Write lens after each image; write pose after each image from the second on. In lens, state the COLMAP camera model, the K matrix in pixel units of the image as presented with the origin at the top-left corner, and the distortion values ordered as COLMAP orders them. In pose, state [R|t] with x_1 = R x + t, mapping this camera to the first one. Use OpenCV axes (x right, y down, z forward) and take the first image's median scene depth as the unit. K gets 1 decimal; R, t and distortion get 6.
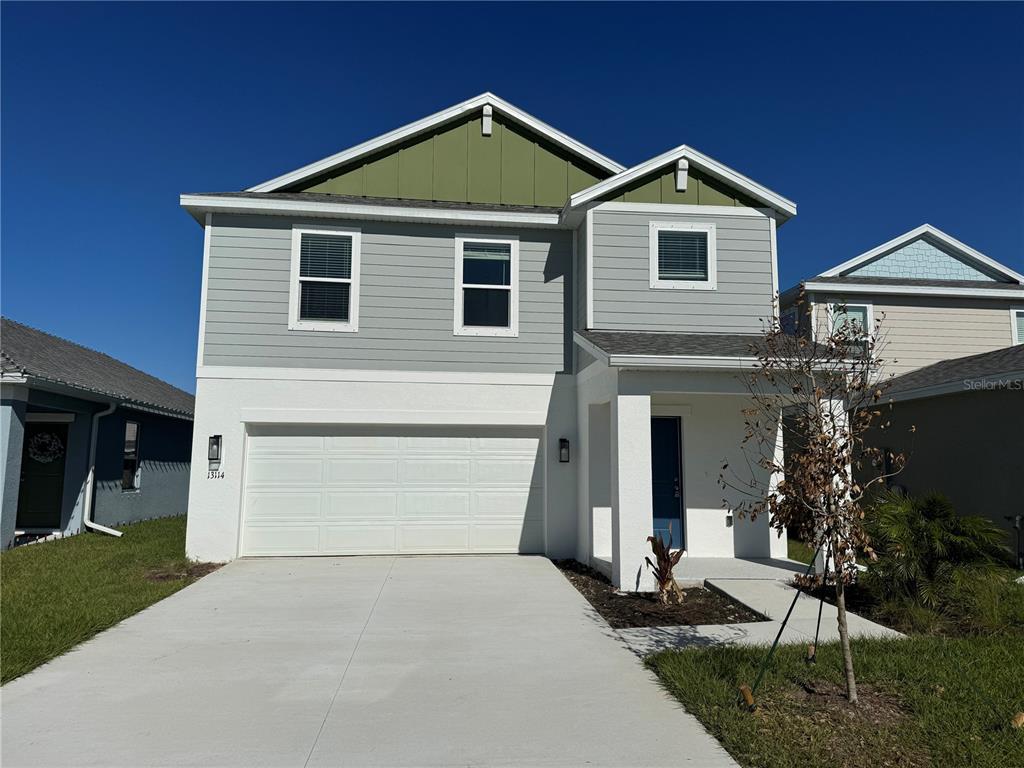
lens RADIAL K [[712.6, 0, 517.5], [0, 712.6, 387.0], [0, 0, 1]] dist [0.095955, -0.124685]
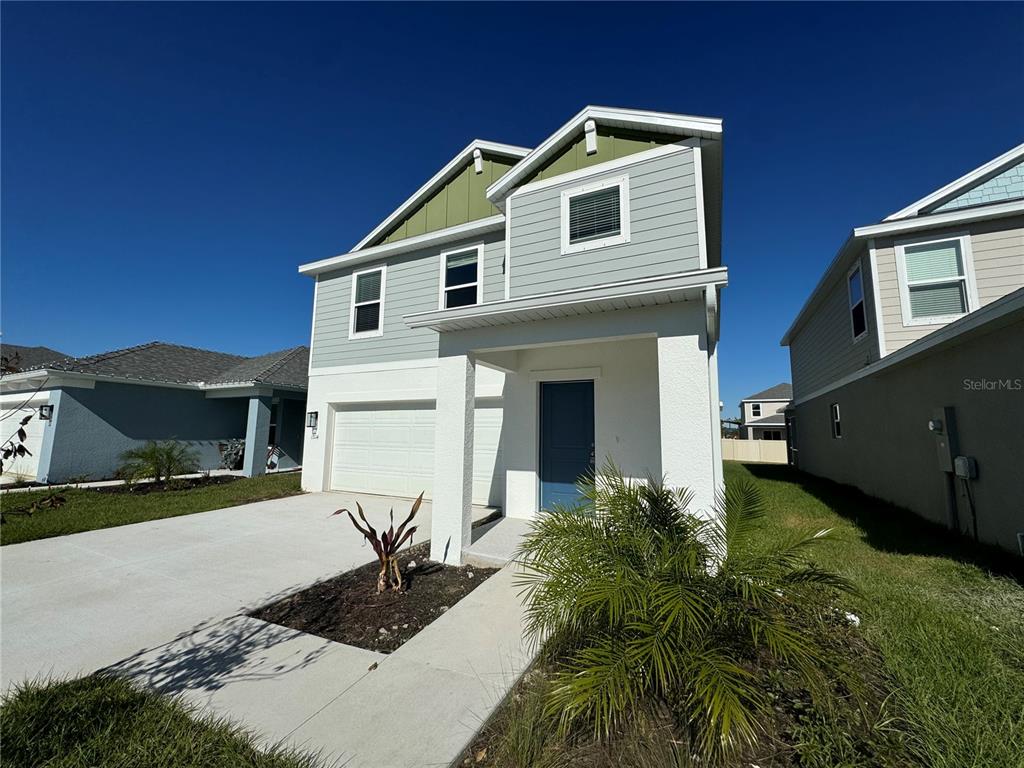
lens RADIAL K [[410.3, 0, 512.0], [0, 410.3, 384.0], [0, 0, 1]] dist [-0.000291, -0.000039]
pose [[0.842684, -0.064727, -0.534504, 0.414799], [0.060491, 0.997844, -0.025467, 0.053347], [0.535000, -0.010872, 0.844782, 0.457576]]
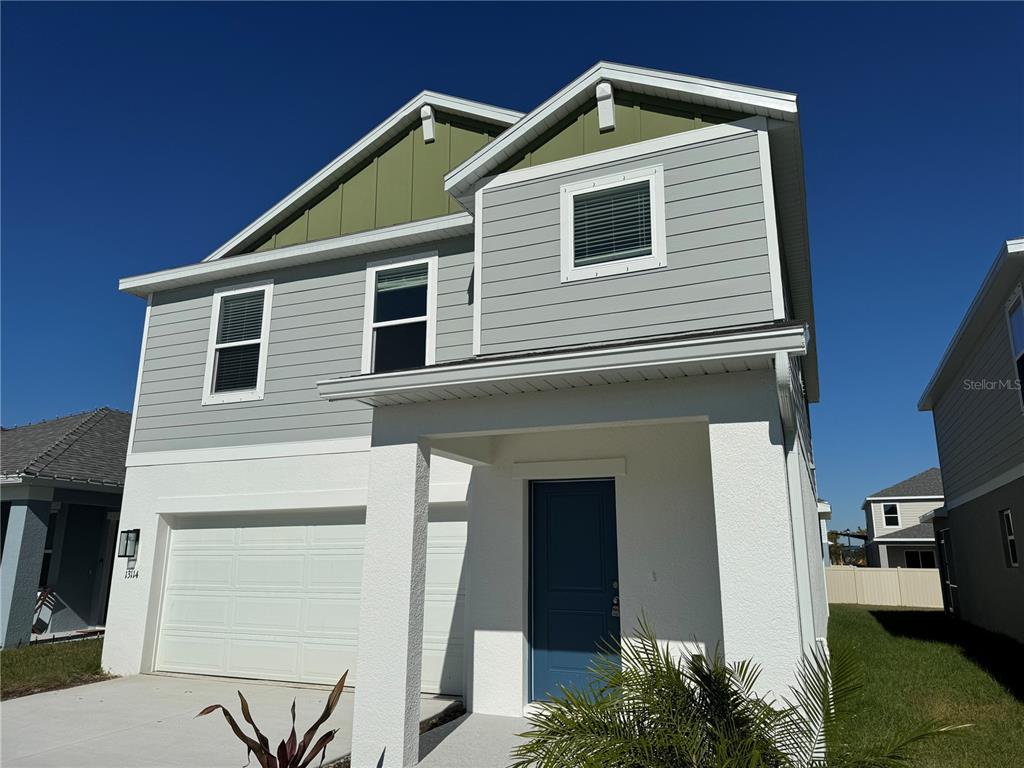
lens RADIAL K [[712.6, 0, 517.5], [0, 712.6, 387.0], [0, 0, 1]] dist [0.095955, -0.124685]
pose [[0.875048, -0.118531, -0.469299, 0.433640], [0.062813, 0.989162, -0.132713, 0.039443], [0.479943, 0.086652, 0.873010, 0.409052]]
